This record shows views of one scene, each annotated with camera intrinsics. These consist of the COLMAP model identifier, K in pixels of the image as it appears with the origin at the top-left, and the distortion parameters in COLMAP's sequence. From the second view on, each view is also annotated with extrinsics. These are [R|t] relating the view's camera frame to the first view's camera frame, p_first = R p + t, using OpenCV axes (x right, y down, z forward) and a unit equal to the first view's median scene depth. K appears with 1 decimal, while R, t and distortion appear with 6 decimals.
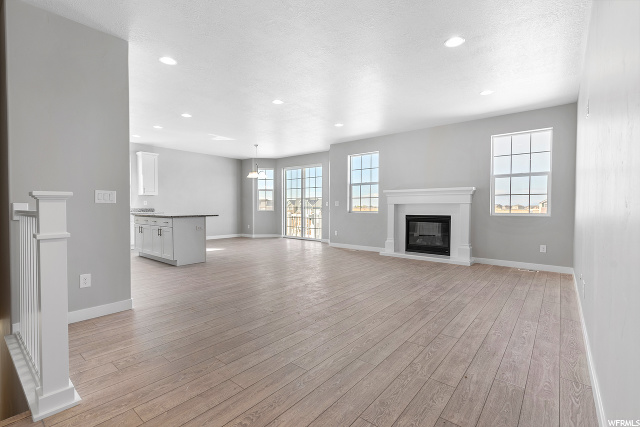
lens RADIAL K [[291.7, 0, 320.0], [0, 291.7, 213.5], [0, 0, 1]] dist [0.016642, -0.000272]
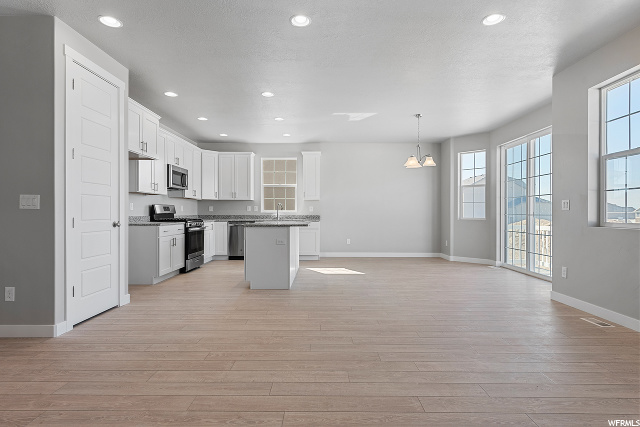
lens RADIAL K [[340.4, 0, 320.0], [0, 340.4, 213.5], [0, 0, 1]] dist [0.004596, 0.000628]
pose [[0.629166, -0.002046, -0.777268, 0.200072], [-0.015381, 0.999768, -0.015082, -0.006561], [0.777119, 0.021445, 0.628988, 0.341596]]
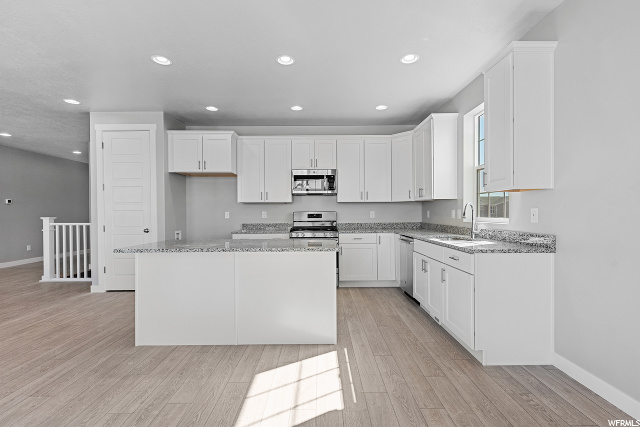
lens RADIAL K [[291.7, 0, 320.0], [0, 291.7, 213.5], [0, 0, 1]] dist [0.016642, -0.000272]
pose [[-0.772701, 0.003203, -0.634762, -0.203429], [-0.011618, 0.999748, 0.019188, -0.038371], [0.634664, 0.022201, -0.772469, 0.999534]]
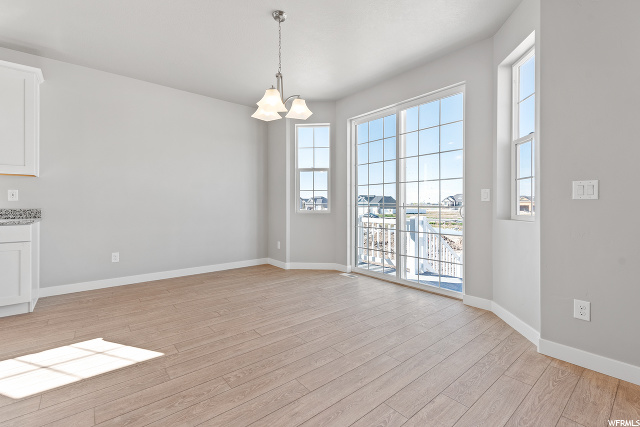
lens RADIAL K [[280.5, 0, 320.6], [0, 280.5, 204.8], [0, 0, 1]] dist [0.002202, 0.000243]
pose [[0.982416, -0.002587, -0.186686, -0.103443], [-0.001367, 0.999778, -0.021048, -0.013985], [0.186699, 0.020933, 0.982194, 0.640861]]
